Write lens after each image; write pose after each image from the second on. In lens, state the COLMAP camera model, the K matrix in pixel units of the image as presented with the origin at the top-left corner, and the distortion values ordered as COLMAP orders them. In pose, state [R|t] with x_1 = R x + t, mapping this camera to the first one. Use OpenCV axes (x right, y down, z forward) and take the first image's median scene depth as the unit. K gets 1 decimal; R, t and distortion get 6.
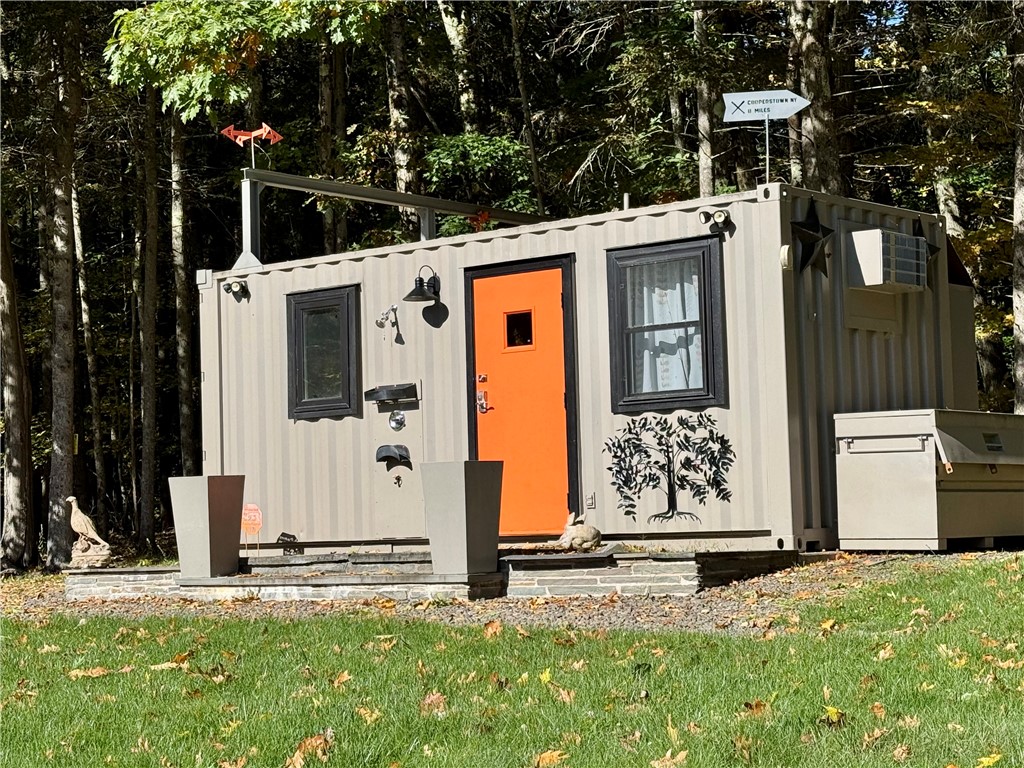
lens RADIAL K [[2069.1, 0, 512.0], [0, 2069.1, 384.0], [0, 0, 1]] dist [0.182085, 0.000000]
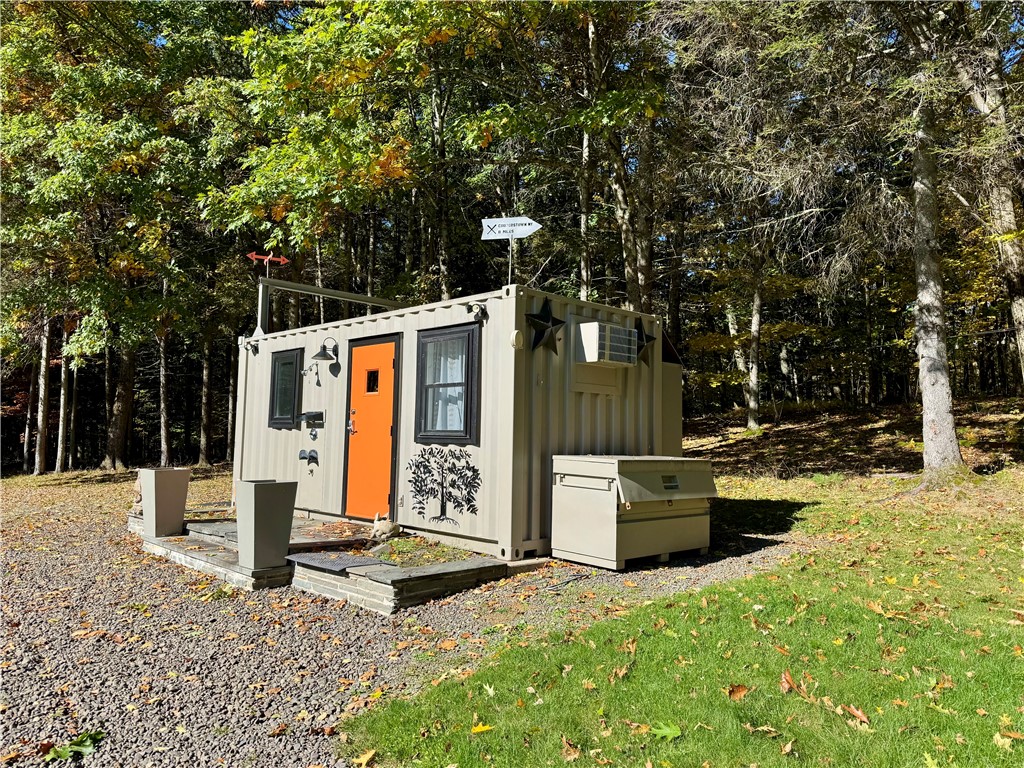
lens RADIAL K [[723.6, 0, 514.5], [0, 723.6, 378.6], [0, 0, 1]] dist [0.113941, -0.001160]
pose [[0.993270, 0.039863, -0.108748, 0.176624], [-0.040755, 0.999151, -0.005992, -0.031493], [0.108417, 0.010384, 0.994051, 0.514558]]
